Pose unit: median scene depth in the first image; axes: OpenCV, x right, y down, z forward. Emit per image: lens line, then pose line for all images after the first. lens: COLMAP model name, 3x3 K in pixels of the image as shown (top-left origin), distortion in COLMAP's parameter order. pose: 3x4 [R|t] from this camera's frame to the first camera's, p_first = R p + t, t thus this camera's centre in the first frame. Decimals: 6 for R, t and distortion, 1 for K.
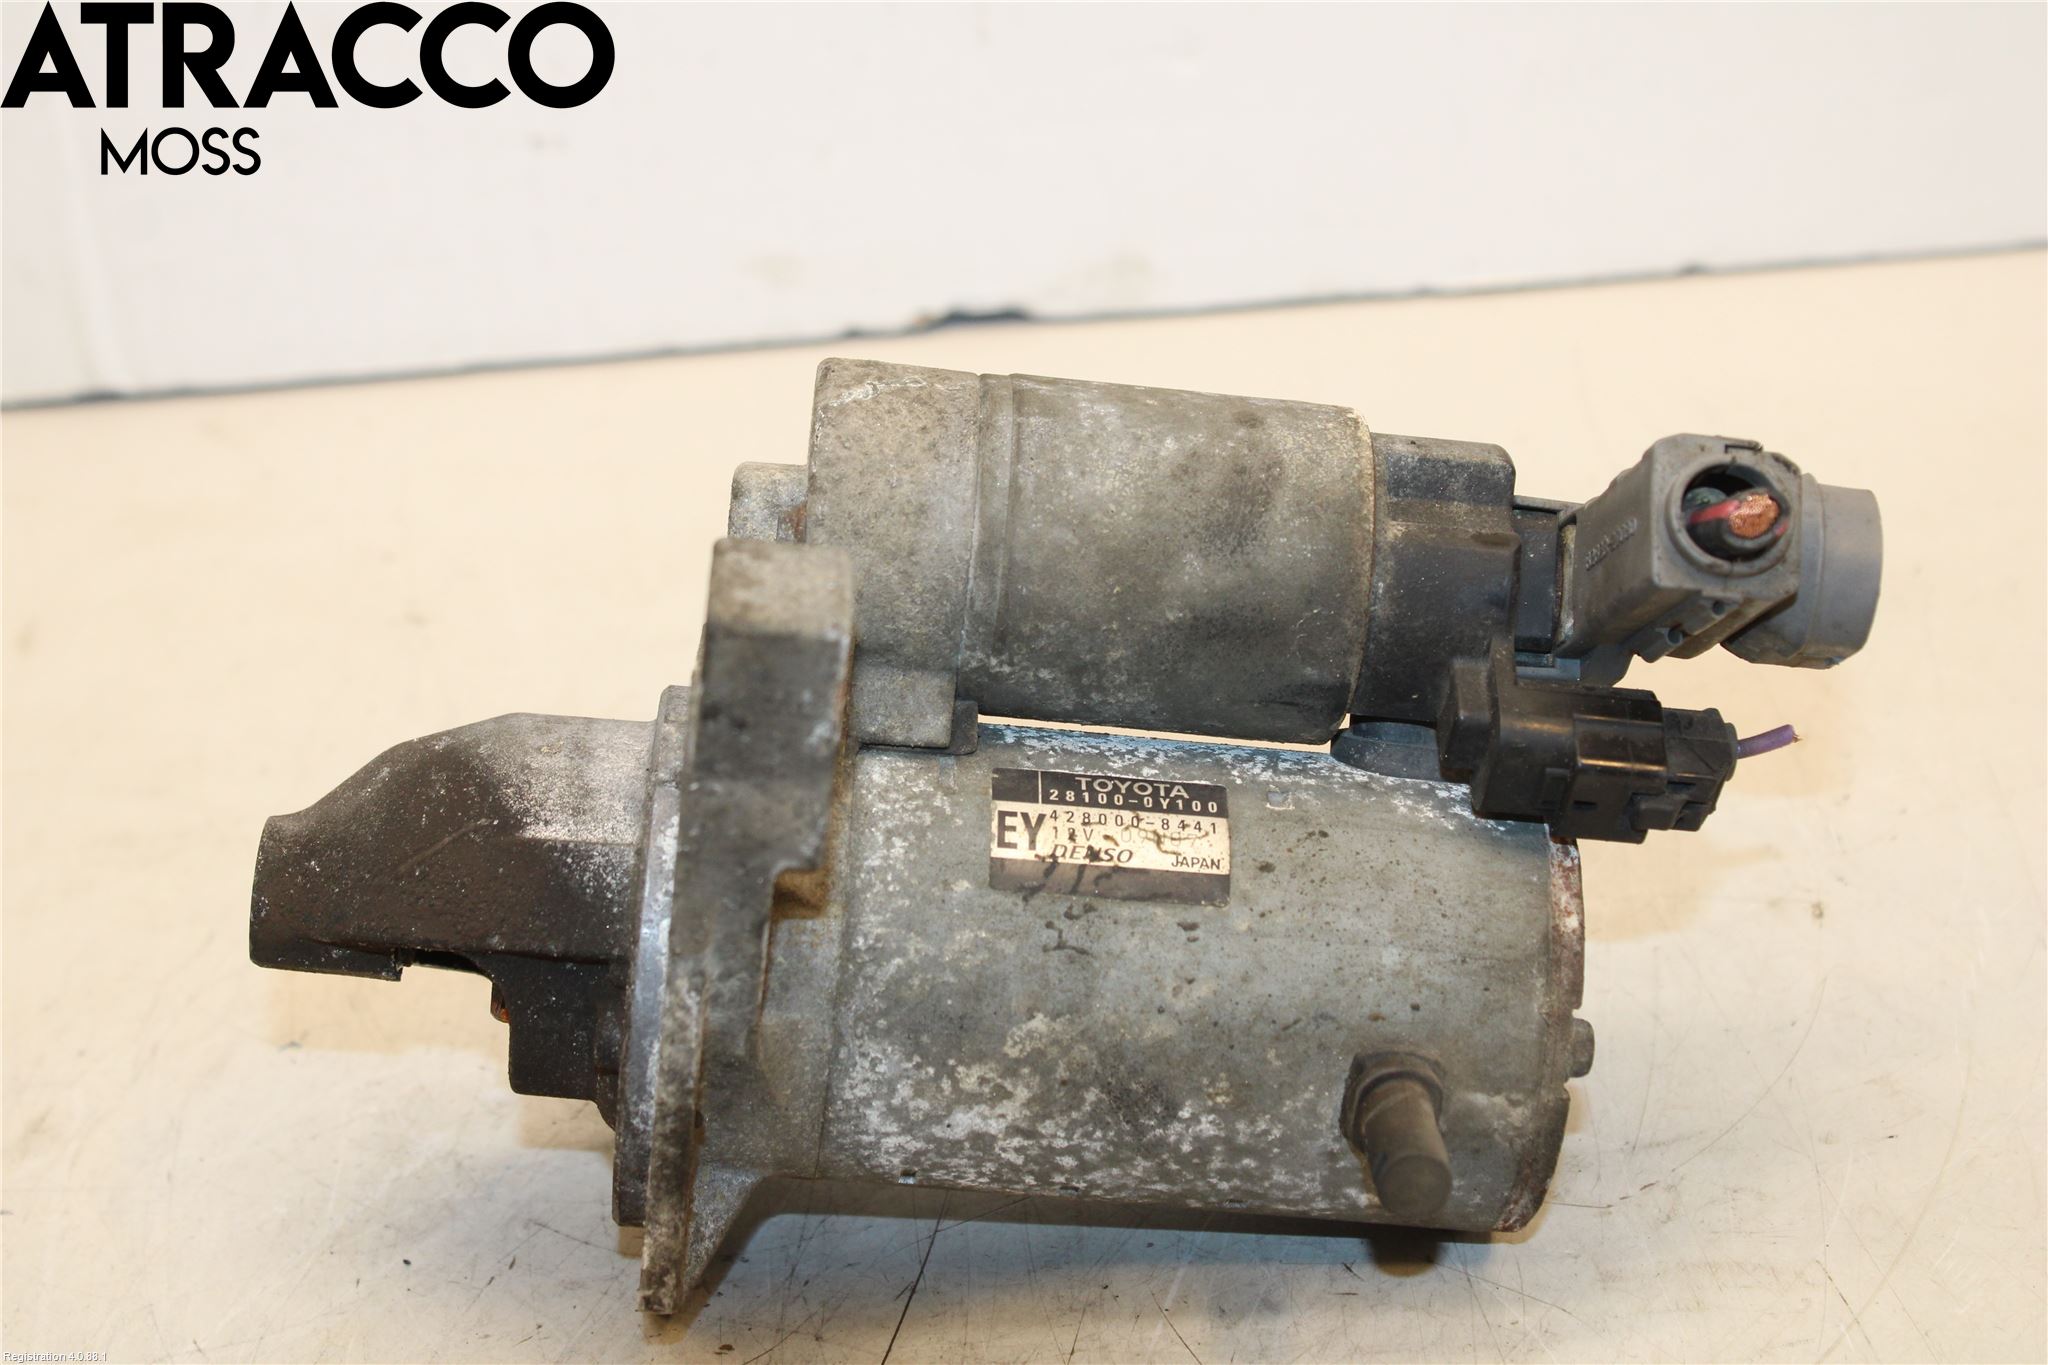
lens RADIAL K [[3903.6, 0, 1024.0], [0, 3903.6, 682.5], [0, 0, 1]] dist [-0.030004, -0.007499]
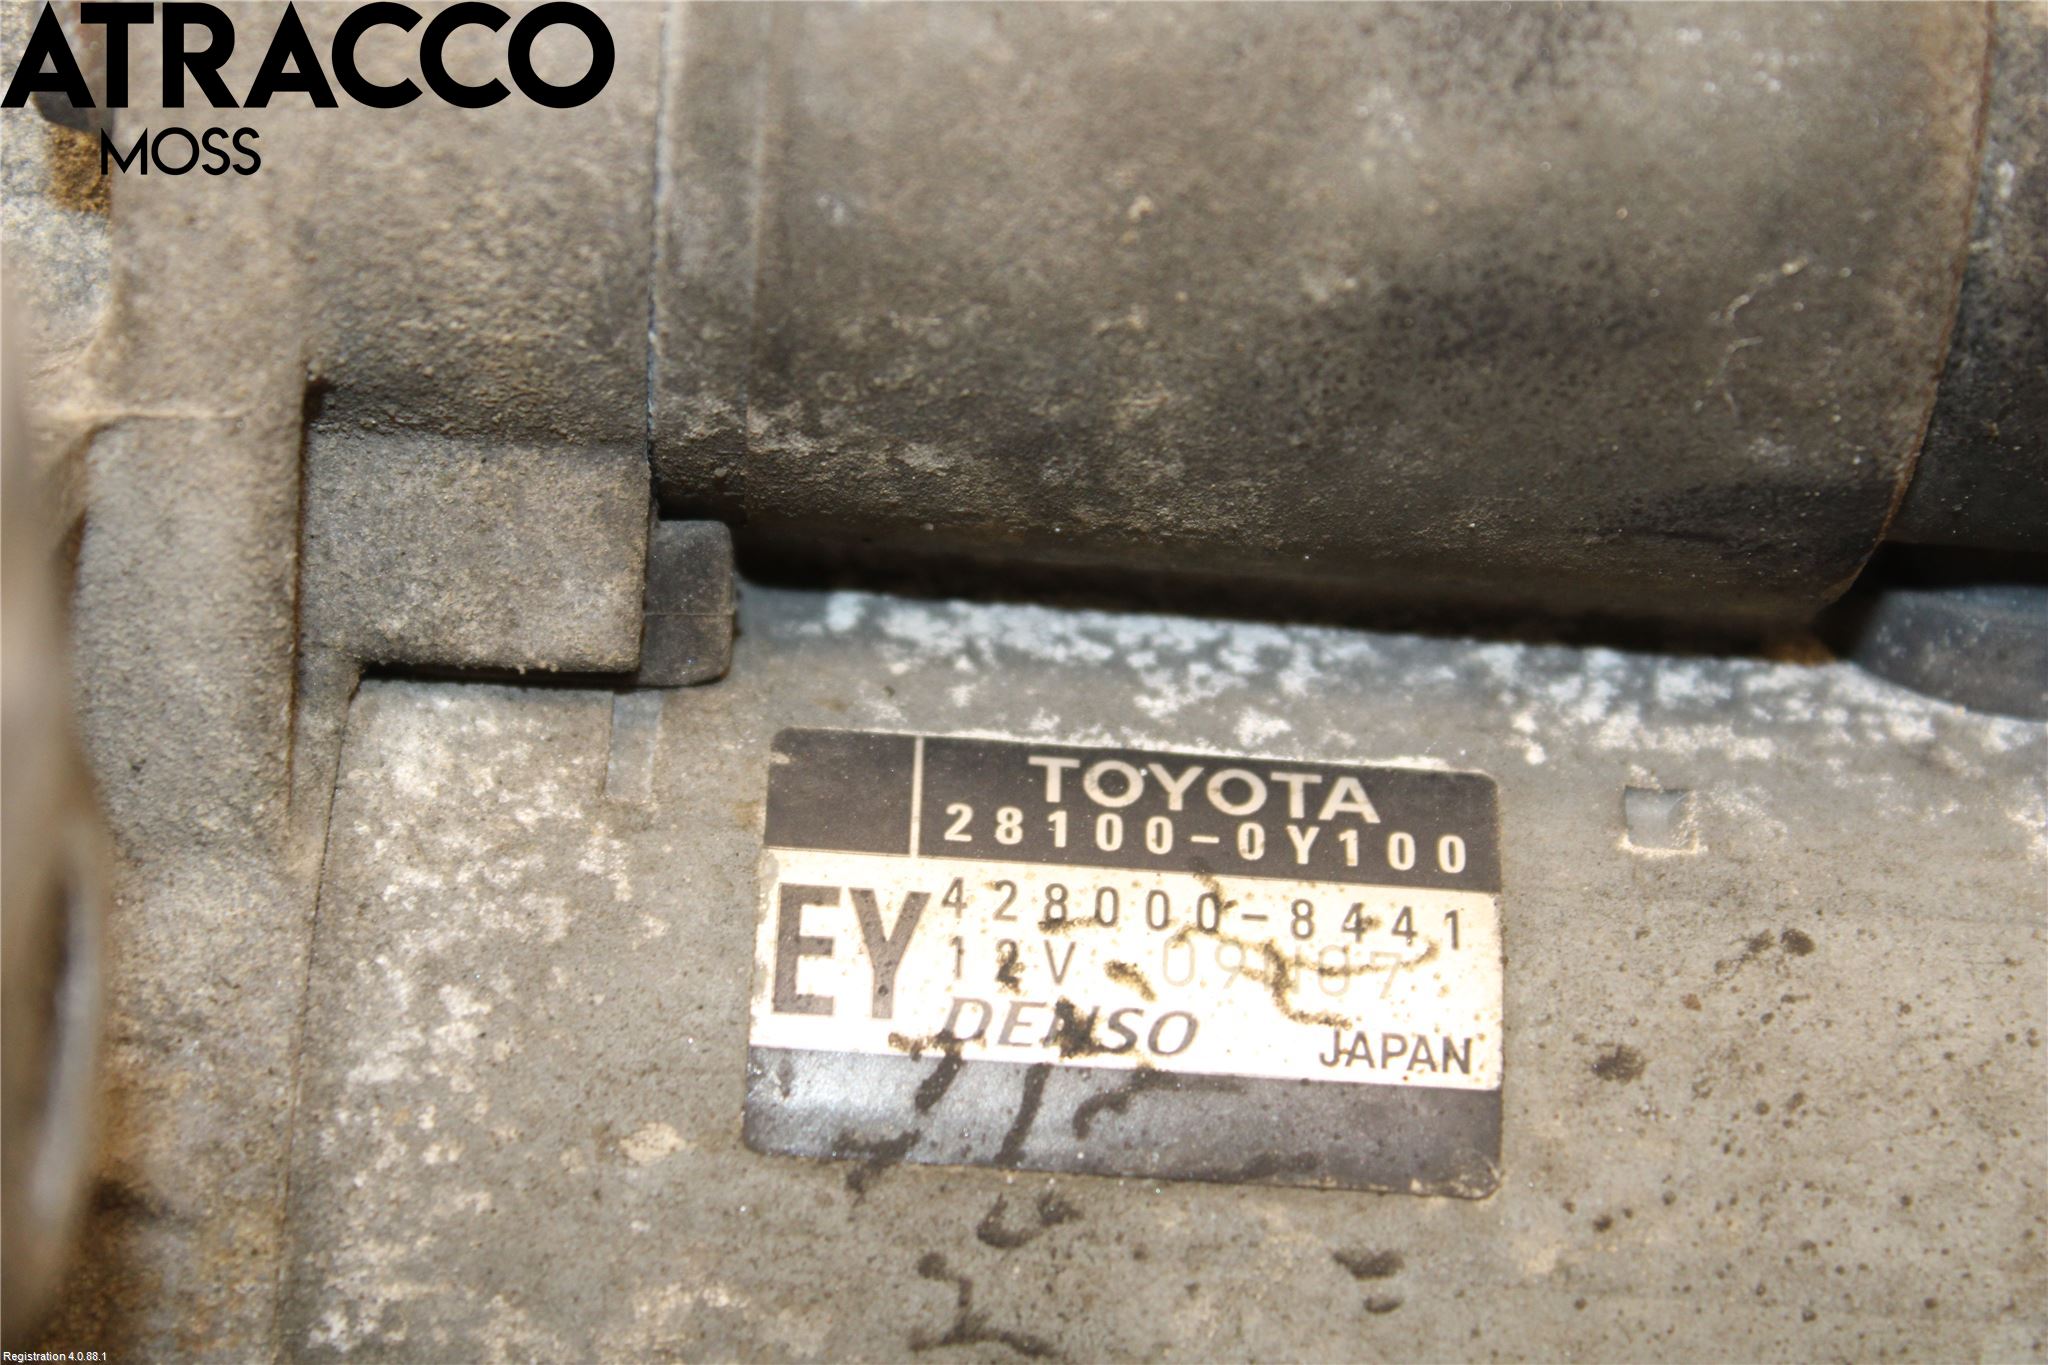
lens RADIAL K [[4732.6, 0, 1024.0], [0, 4732.6, 682.5], [0, 0, 1]] dist [0.045272, 0.360128]
pose [[0.998215, 0.002304, -0.059674, 0.036755], [0.009153, 0.981546, 0.191009, -0.058012], [0.059013, -0.191214, 0.979773, 0.623846]]
